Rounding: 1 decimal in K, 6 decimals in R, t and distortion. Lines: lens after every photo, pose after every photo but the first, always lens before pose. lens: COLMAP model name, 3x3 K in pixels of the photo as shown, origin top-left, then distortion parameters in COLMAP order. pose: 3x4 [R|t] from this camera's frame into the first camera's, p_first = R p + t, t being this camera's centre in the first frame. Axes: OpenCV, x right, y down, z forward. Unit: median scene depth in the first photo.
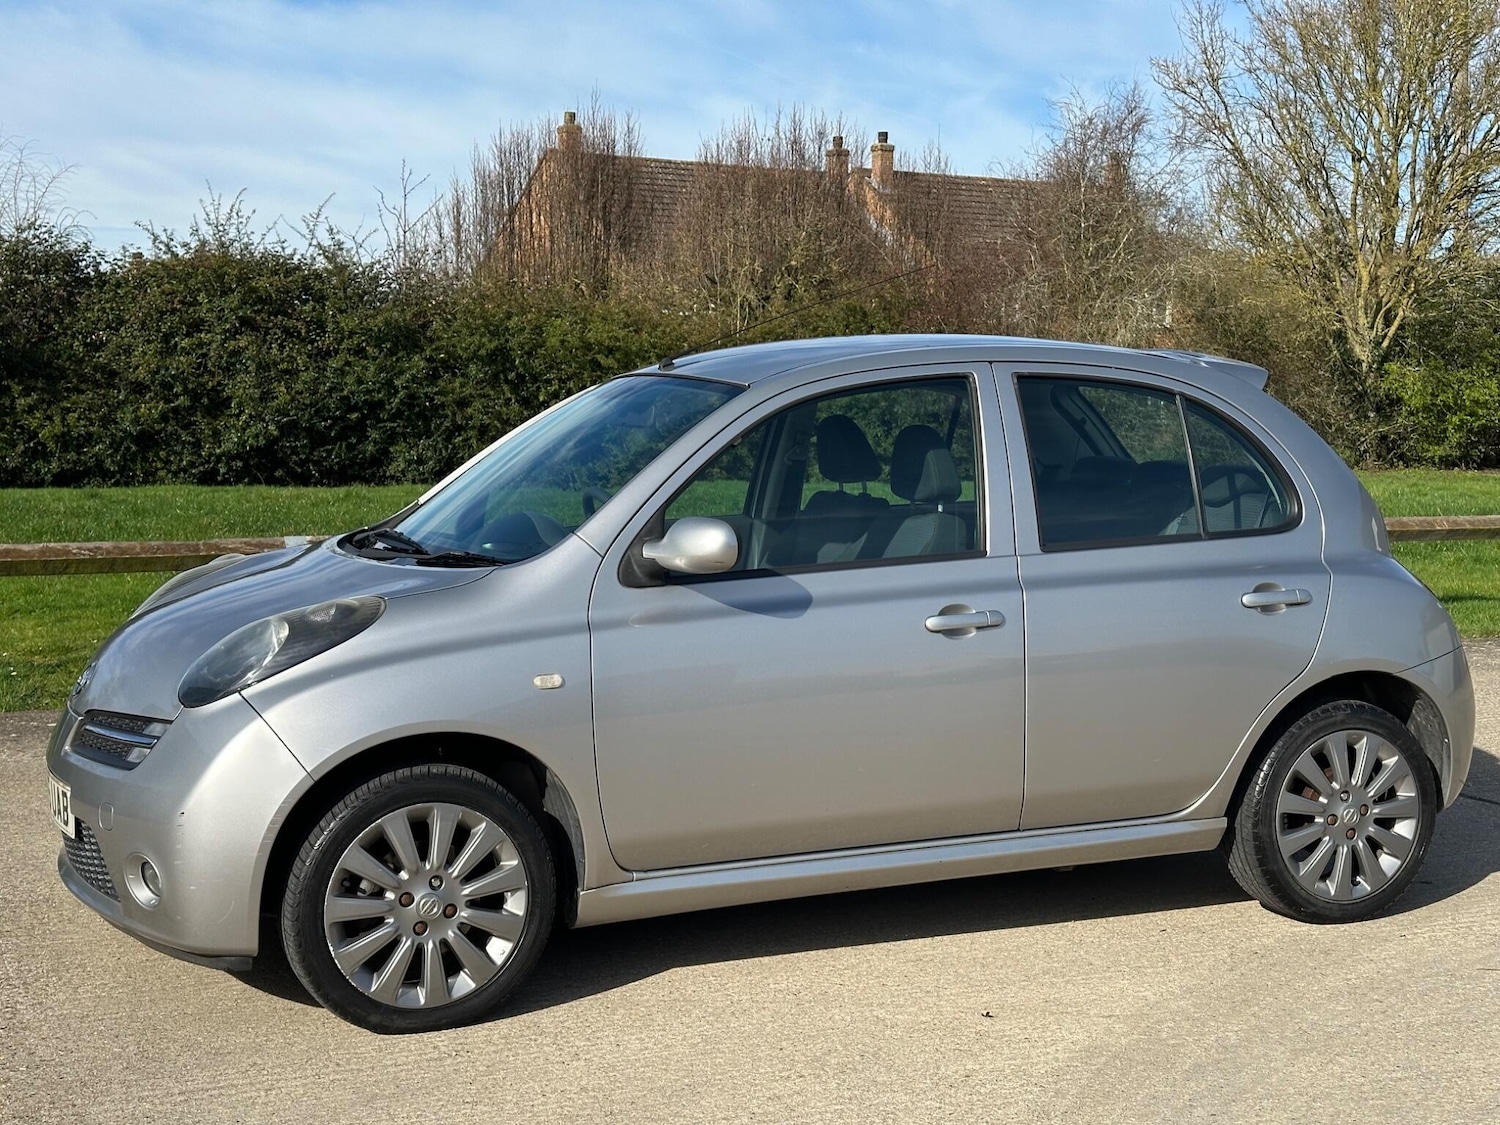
lens RADIAL K [[2076.5, 0, 734.8], [0, 2076.5, 585.4], [0, 0, 1]] dist [0.122279, 0.000000]
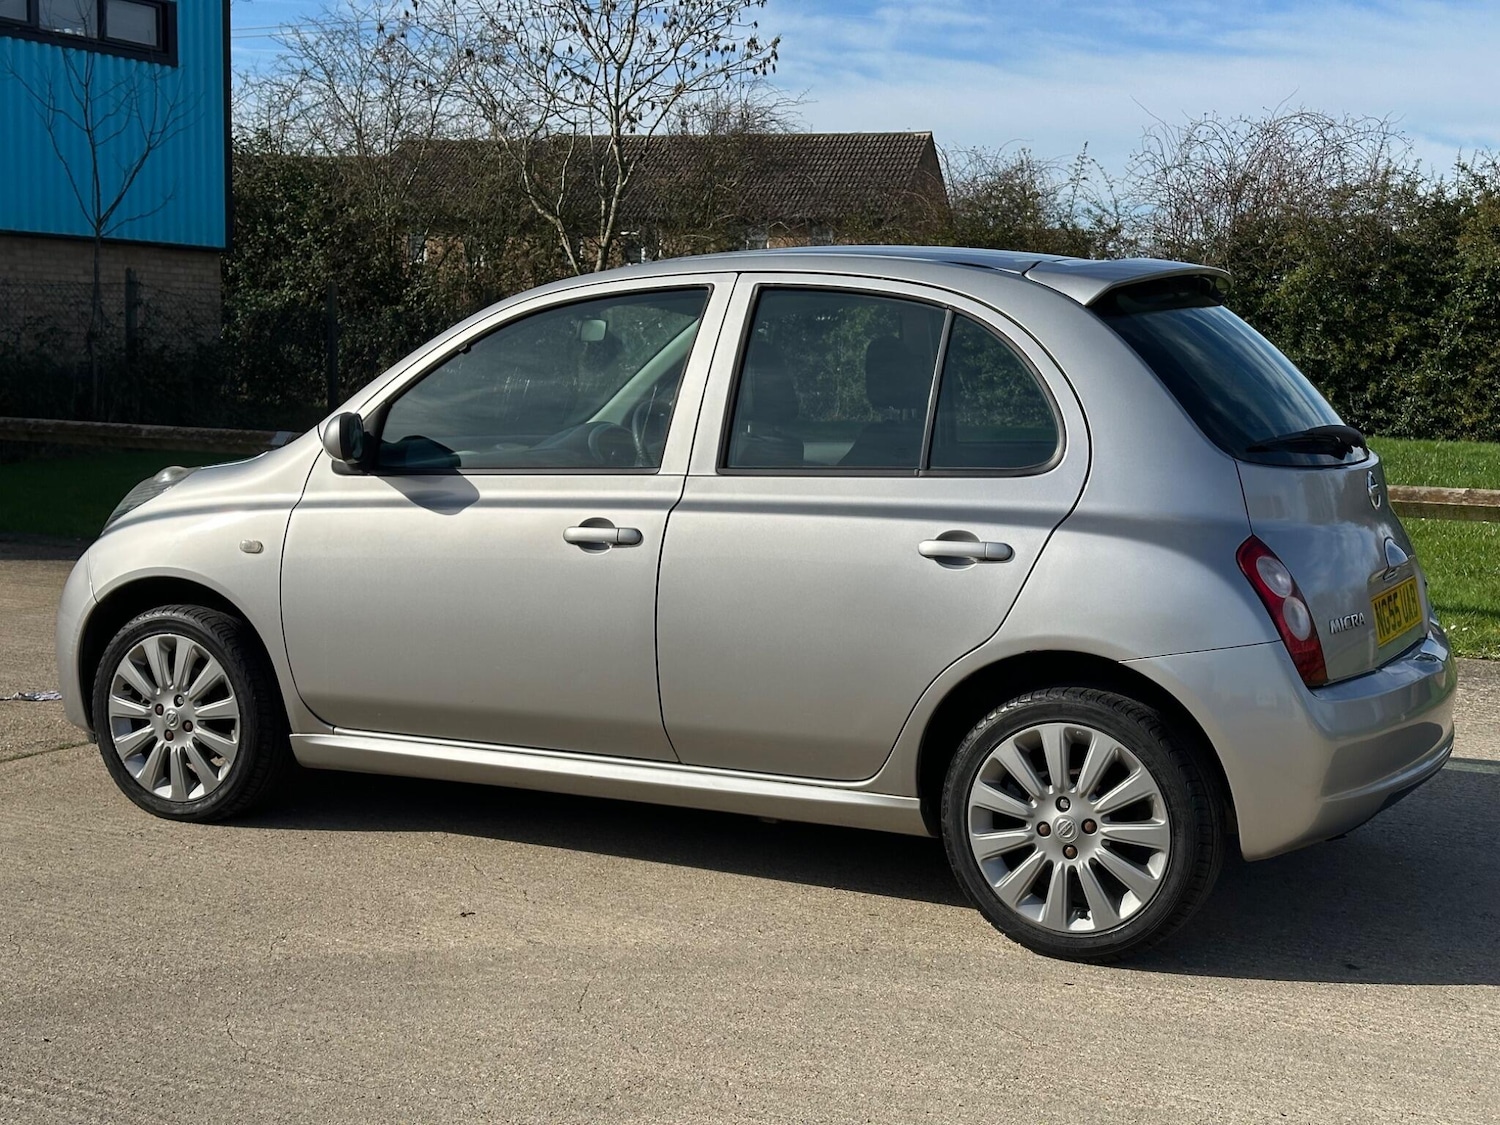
lens RADIAL K [[2076.5, 0, 742.4], [0, 2076.5, 572.5], [0, 0, 1]] dist [0.122279, 0.000000]
pose [[0.628630, 0.092962, -0.772129, 0.855984], [-0.086153, 0.995044, 0.049658, -0.018505], [0.772918, 0.035304, 0.633523, 0.403482]]
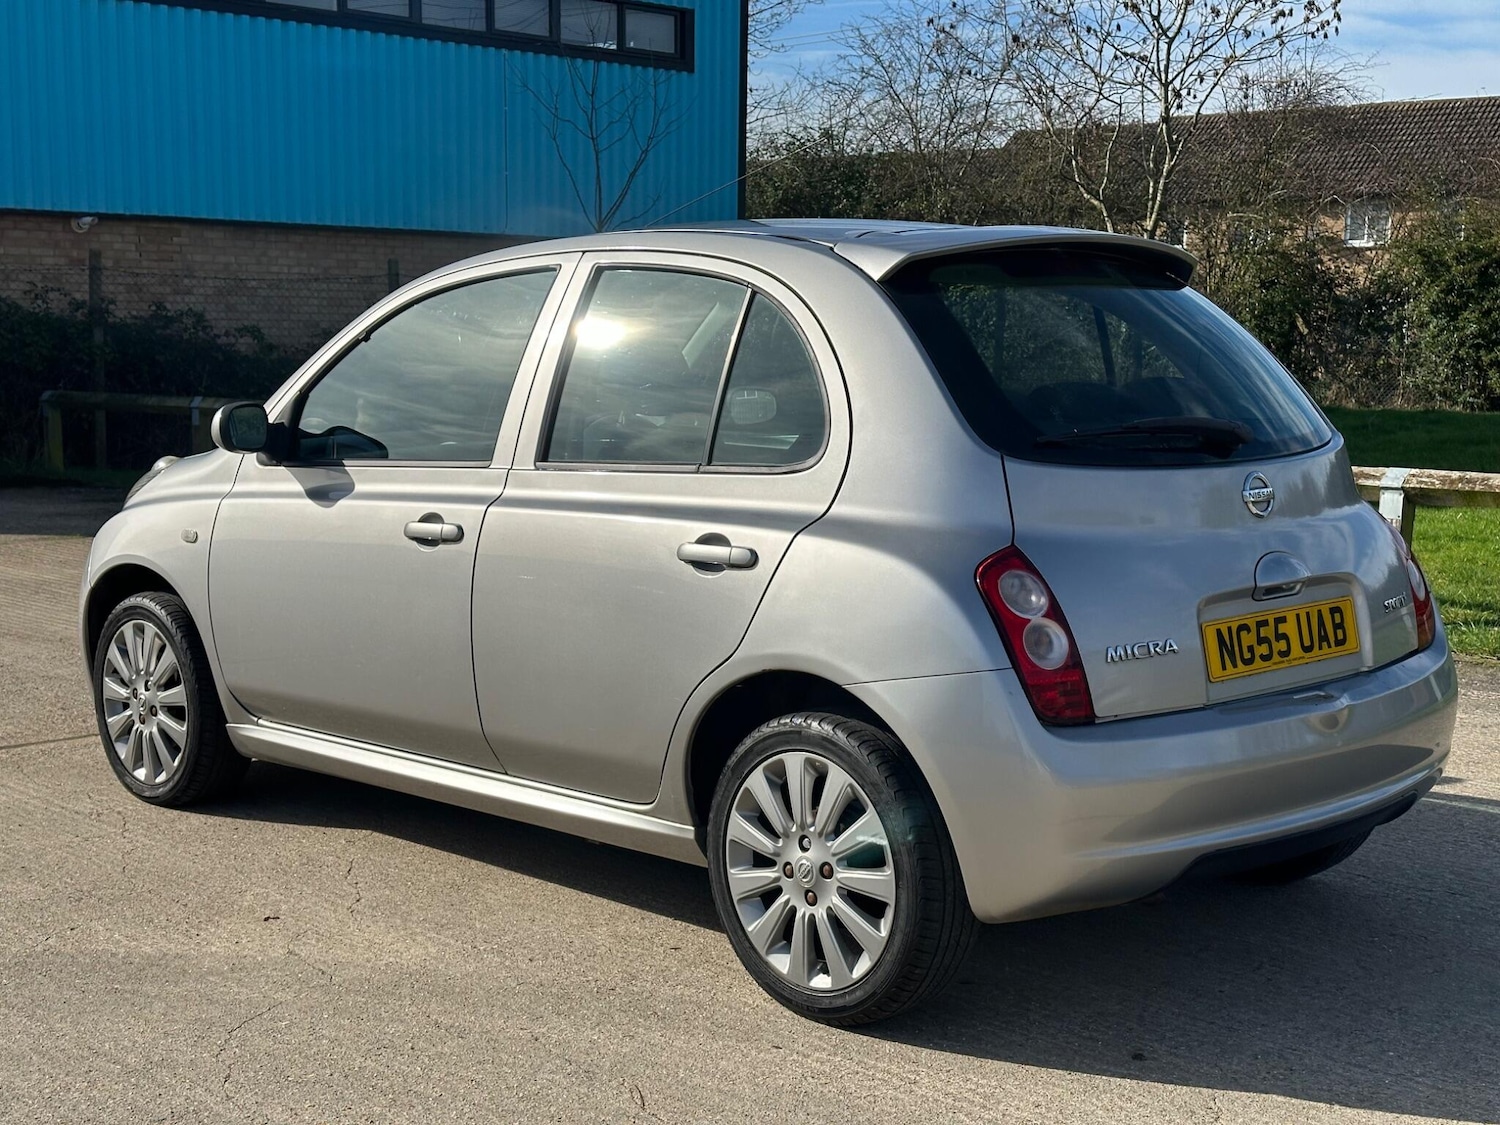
lens RADIAL K [[2076.5, 0, 729.5], [0, 2076.5, 572.5], [0, 0, 1]] dist [0.122279, 0.000000]
pose [[0.353636, 0.108083, -0.929118, 0.966996], [-0.088967, 0.992685, 0.081616, -0.049213], [0.931142, 0.053798, 0.360665, 0.738423]]
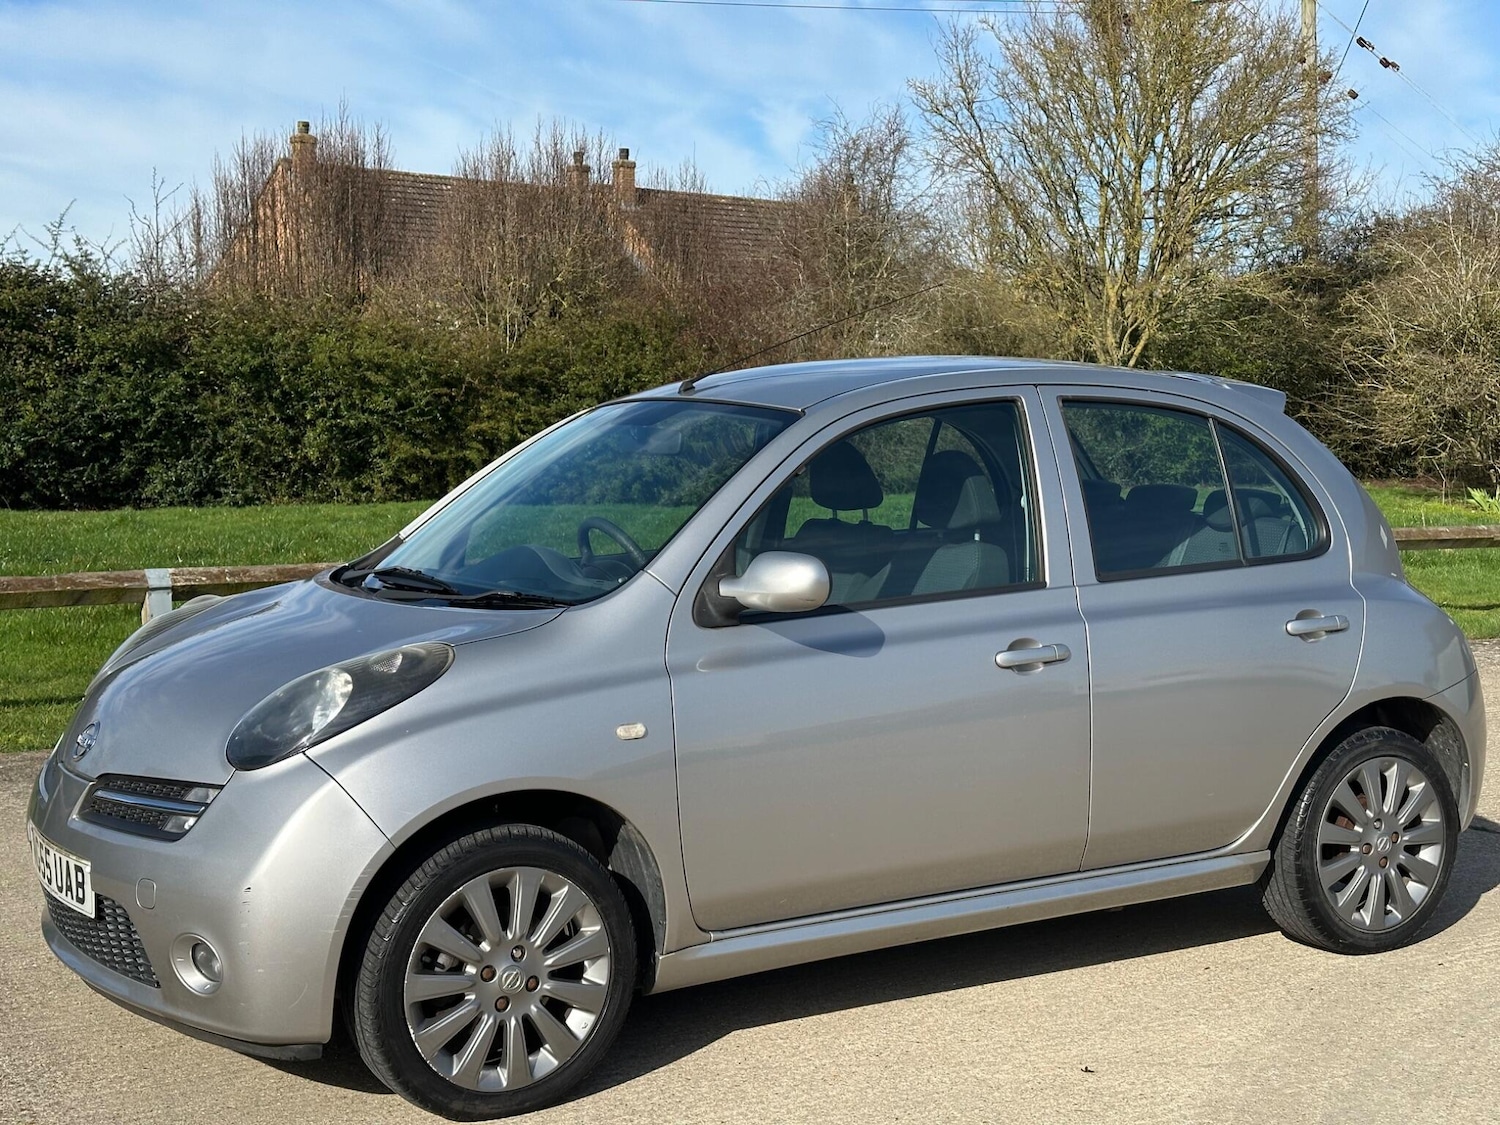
lens RADIAL K [[2076.5, 0, 735.1], [0, 2076.5, 592.6], [0, 0, 1]] dist [0.122279, 0.000000]
pose [[0.990944, -0.015134, 0.133423, -0.143440], [0.015708, 0.999871, -0.003247, -0.010357], [-0.133356, 0.005313, 0.991054, 0.063367]]
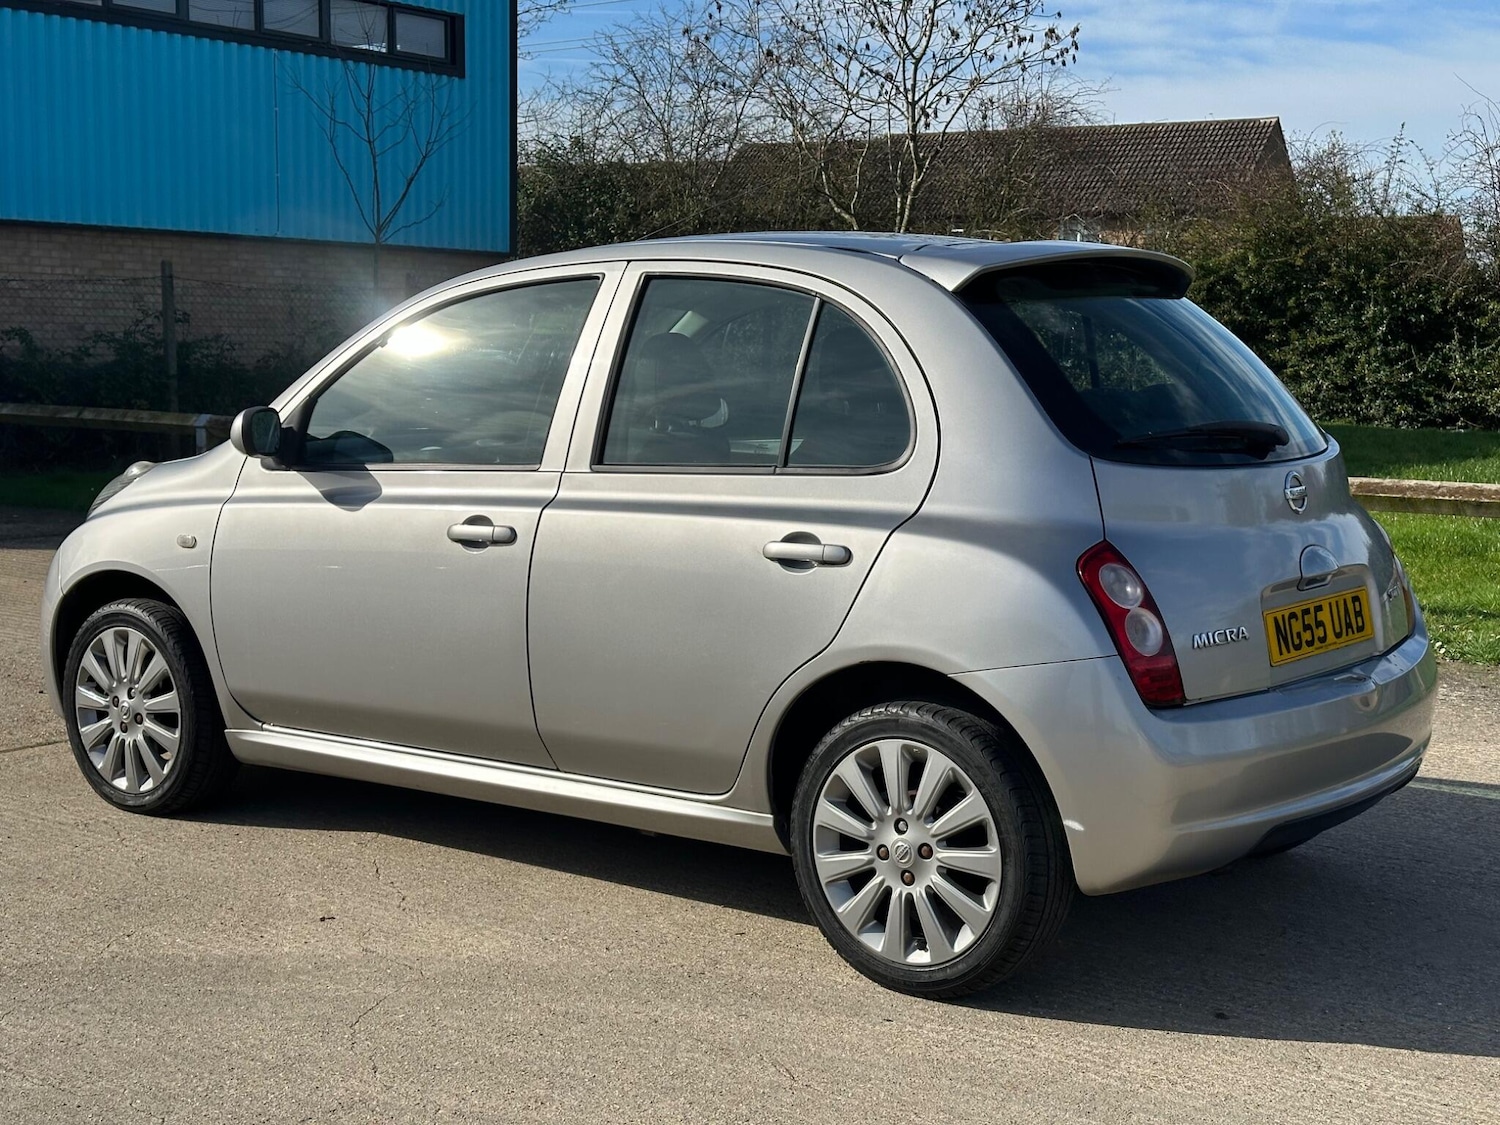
lens RADIAL K [[2076.5, 0, 735.2], [0, 2076.5, 569.0], [0, 0, 1]] dist [0.122279, 0.000000]
pose [[0.481779, 0.098966, -0.870687, 0.937446], [-0.088897, 0.993996, 0.063792, -0.035309], [0.871772, 0.046667, 0.487684, 0.597724]]
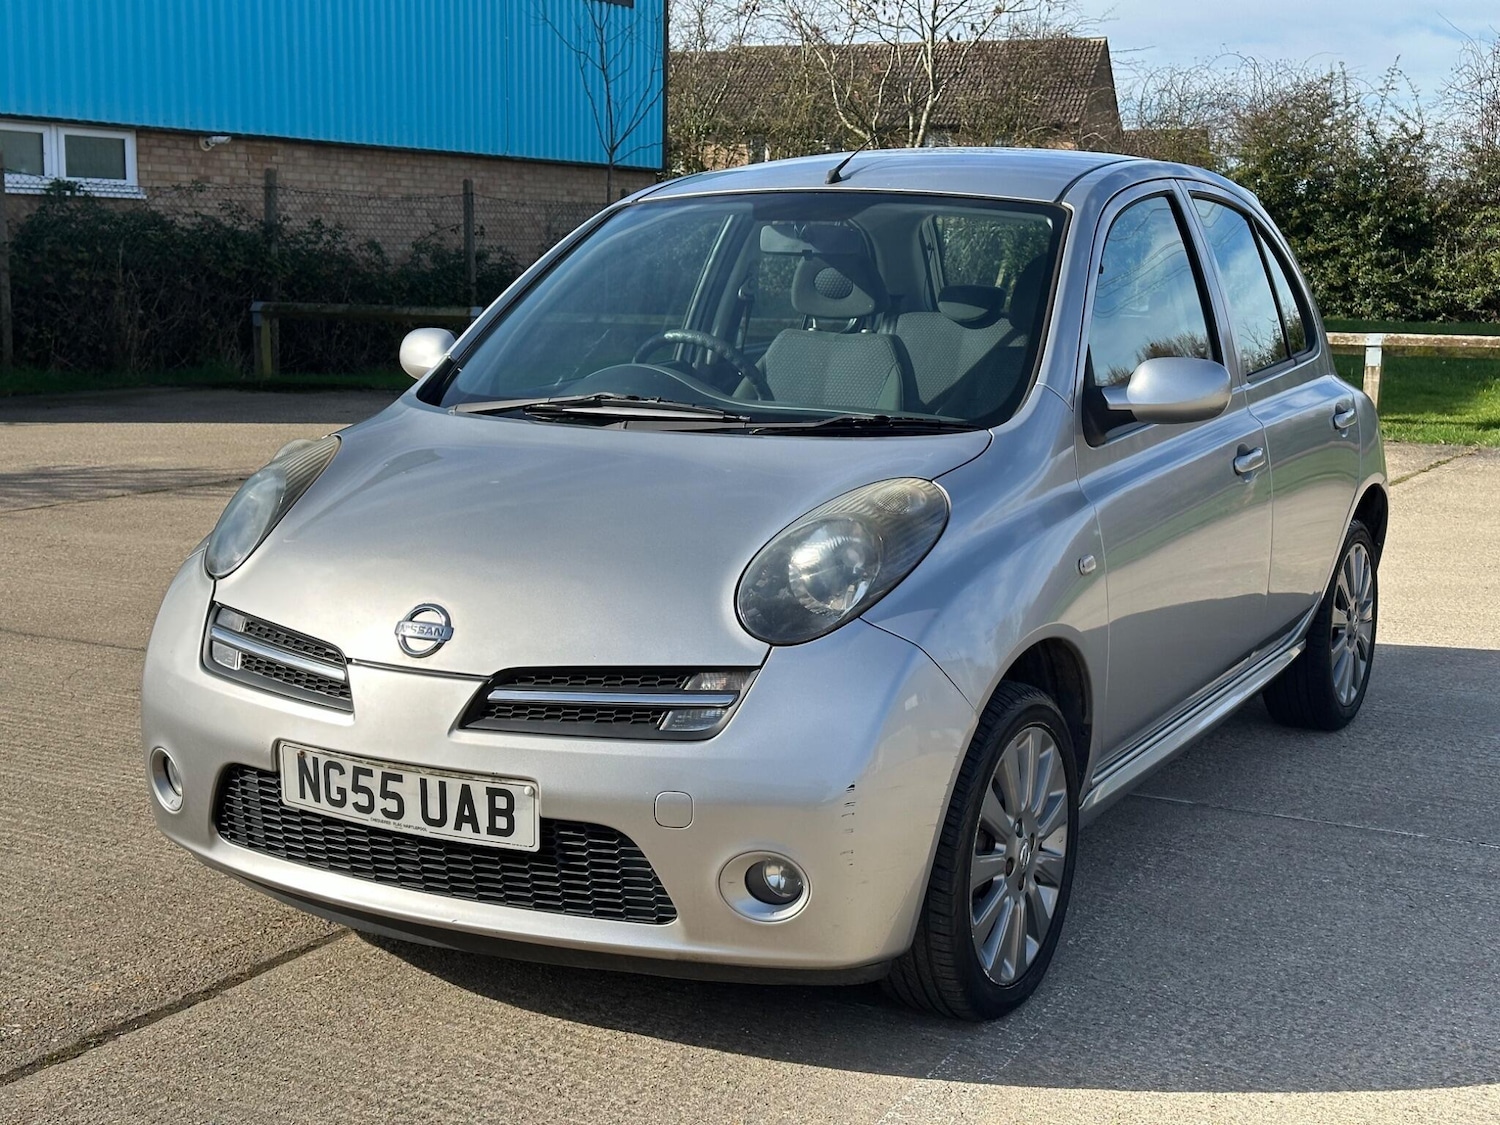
lens RADIAL K [[2076.5, 0, 746.1], [0, 2076.5, 567.9], [0, 0, 1]] dist [0.122279, 0.000000]
pose [[0.616689, 0.122441, -0.777627, 0.787834], [-0.078745, 0.992470, 0.093821, 0.078558], [0.783259, 0.003376, 0.621687, -0.610659]]
